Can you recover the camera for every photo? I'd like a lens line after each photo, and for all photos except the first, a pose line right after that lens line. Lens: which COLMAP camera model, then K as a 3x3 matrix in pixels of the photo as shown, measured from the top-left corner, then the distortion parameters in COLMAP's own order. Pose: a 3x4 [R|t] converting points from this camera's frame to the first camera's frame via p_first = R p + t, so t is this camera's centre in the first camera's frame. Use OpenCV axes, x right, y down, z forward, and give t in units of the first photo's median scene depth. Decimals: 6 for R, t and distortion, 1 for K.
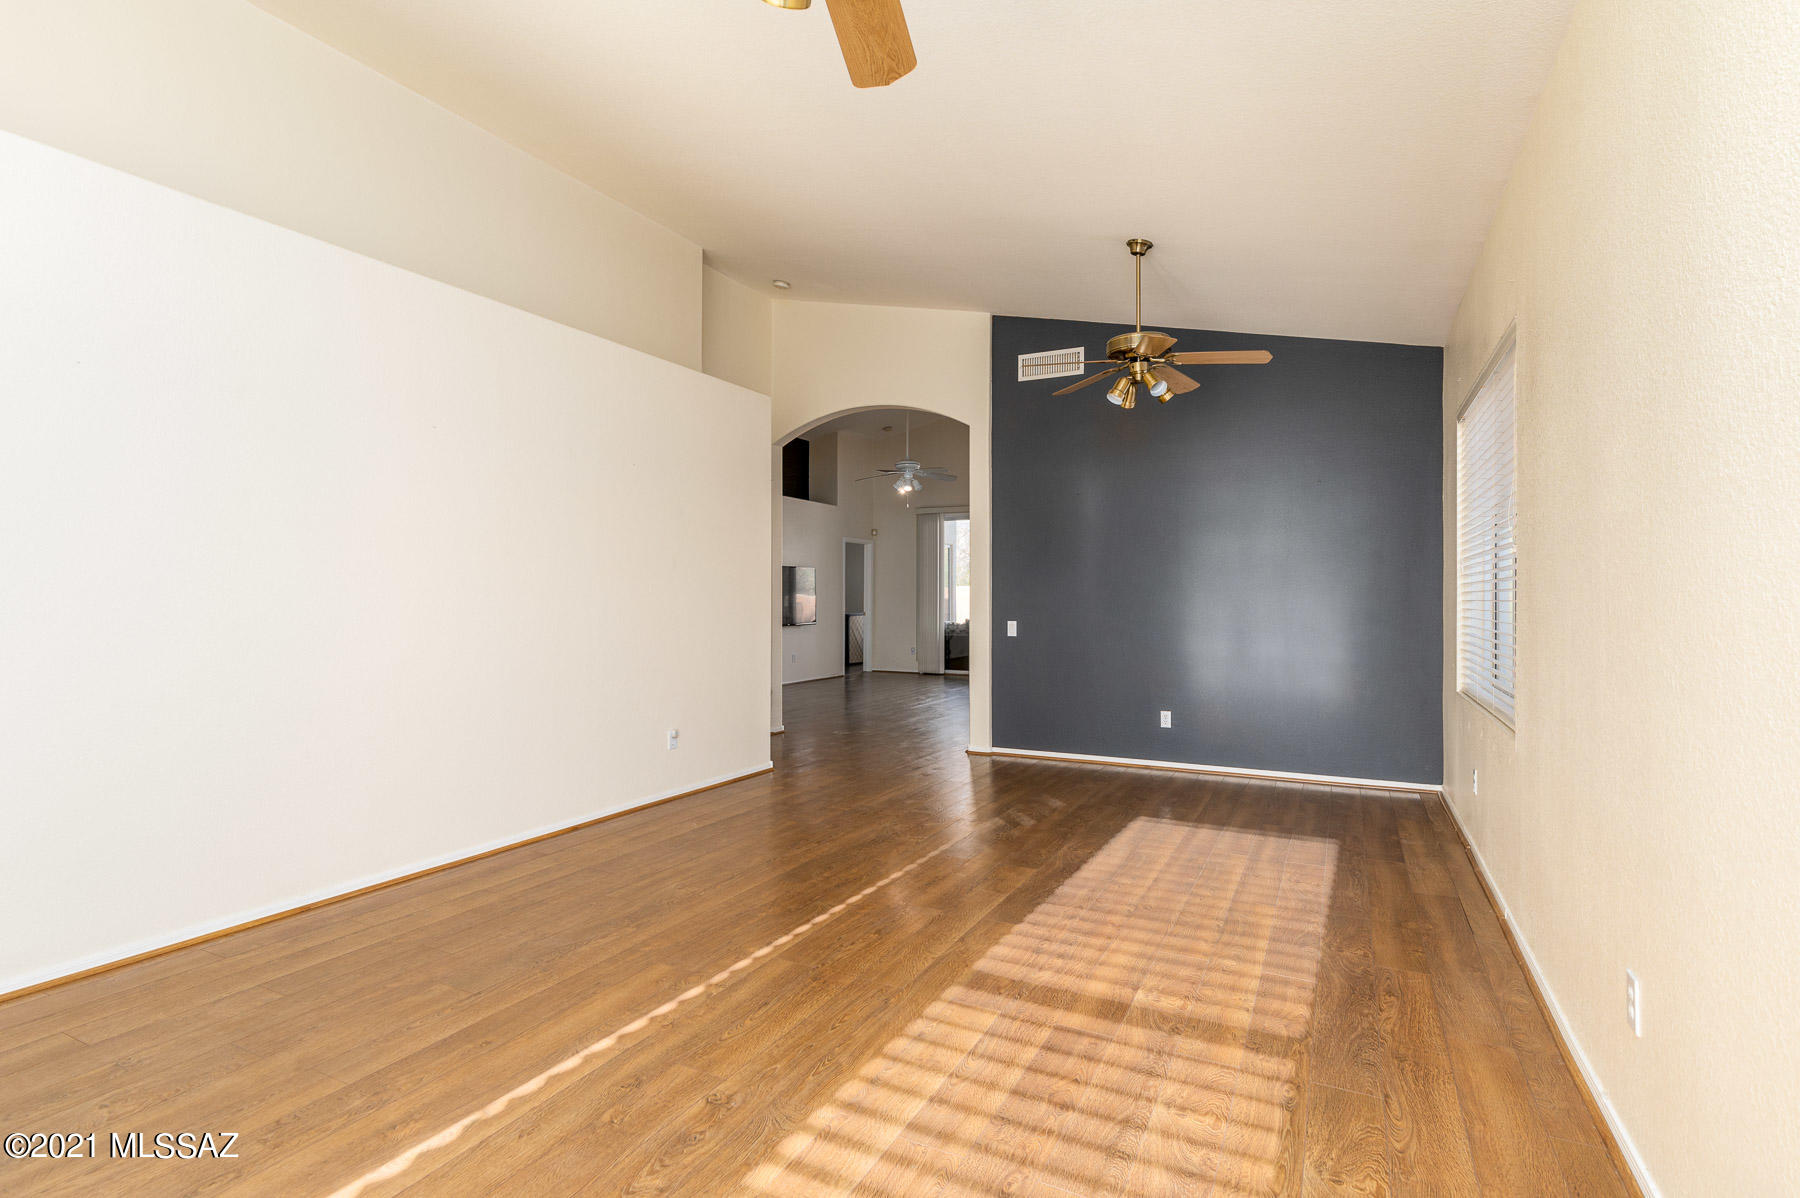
lens RADIAL K [[865.5, 0, 902.1], [0, 865.5, 595.2], [0, 0, 1]] dist [-0.002398, 0.001036]
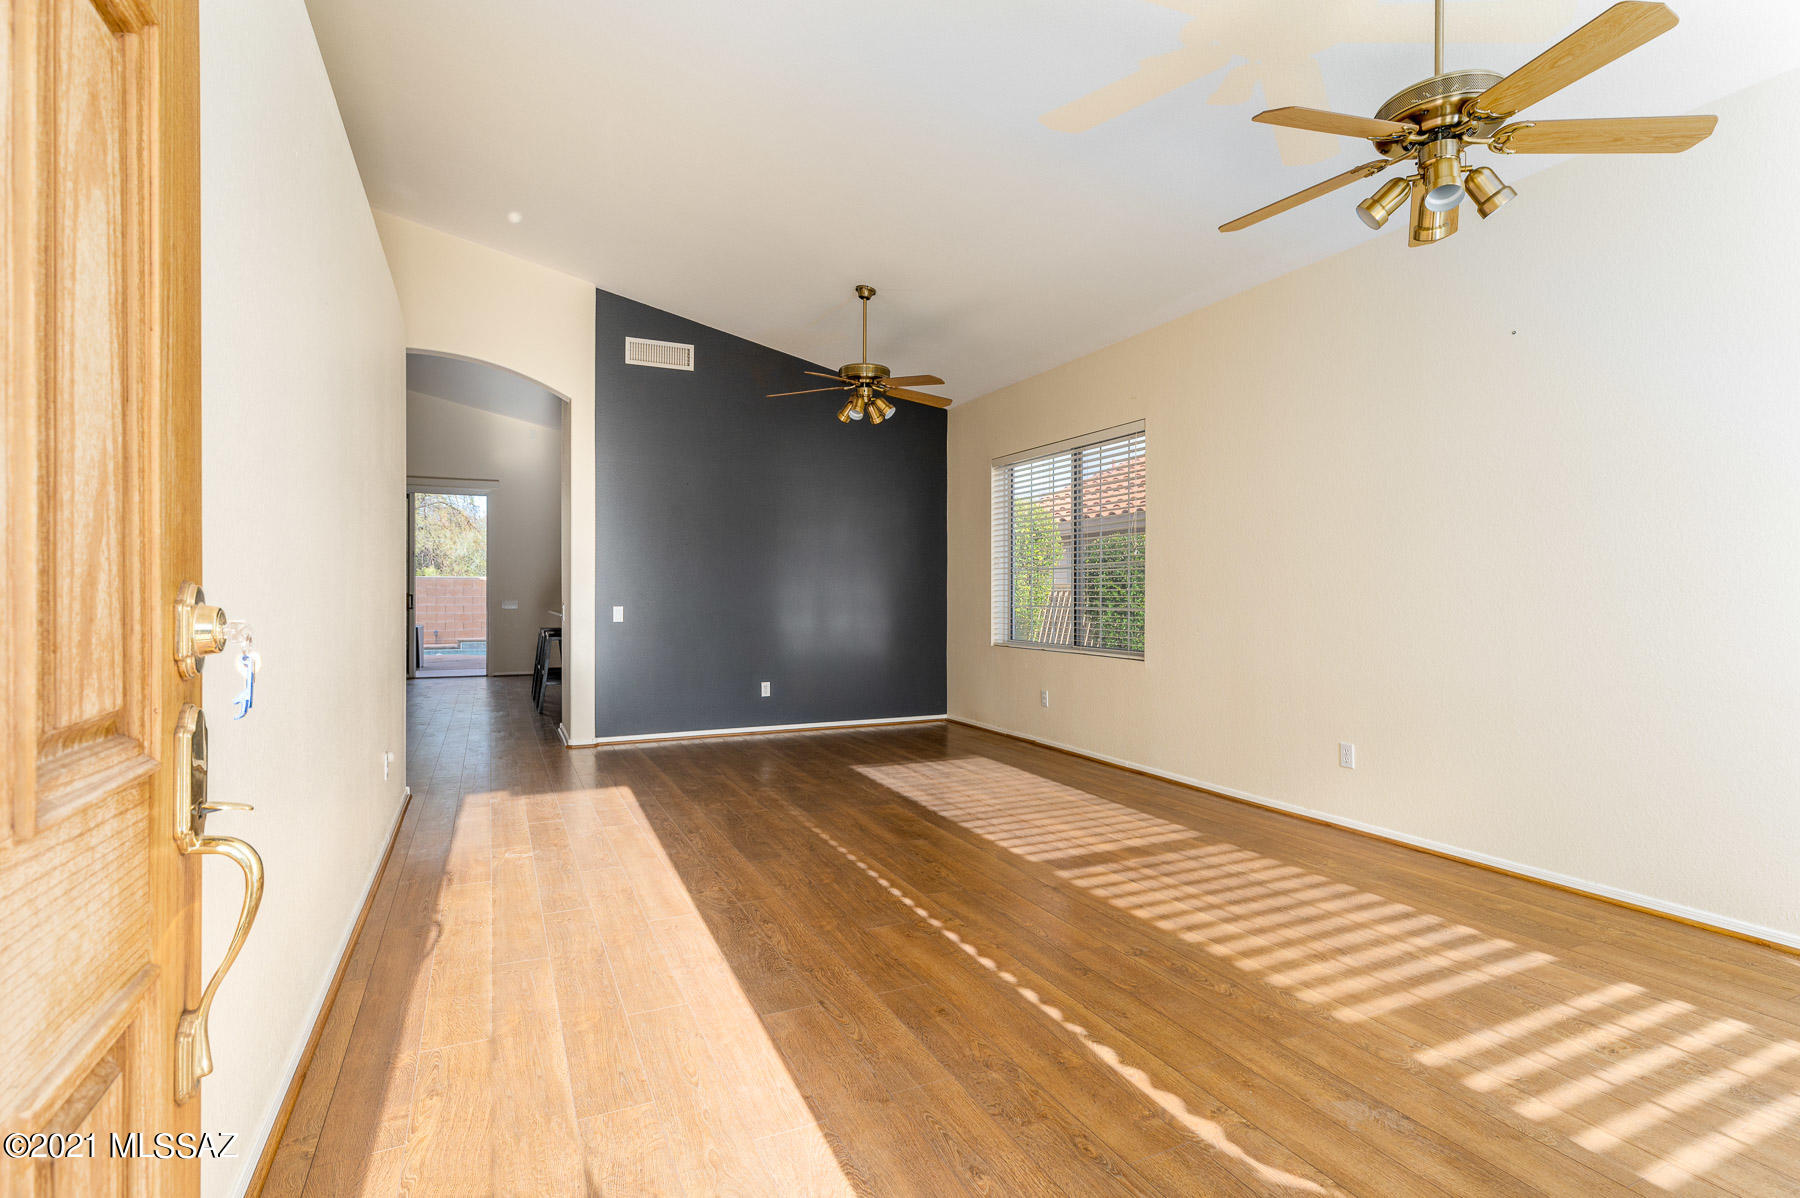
lens RADIAL K [[865.5, 0, 902.1], [0, 865.5, 595.2], [0, 0, 1]] dist [-0.002398, 0.001036]
pose [[0.620922, -0.011715, 0.783784, -0.797057], [-0.001294, 0.999872, 0.015970, 0.001913], [-0.783871, -0.010930, 0.620828, 0.253019]]
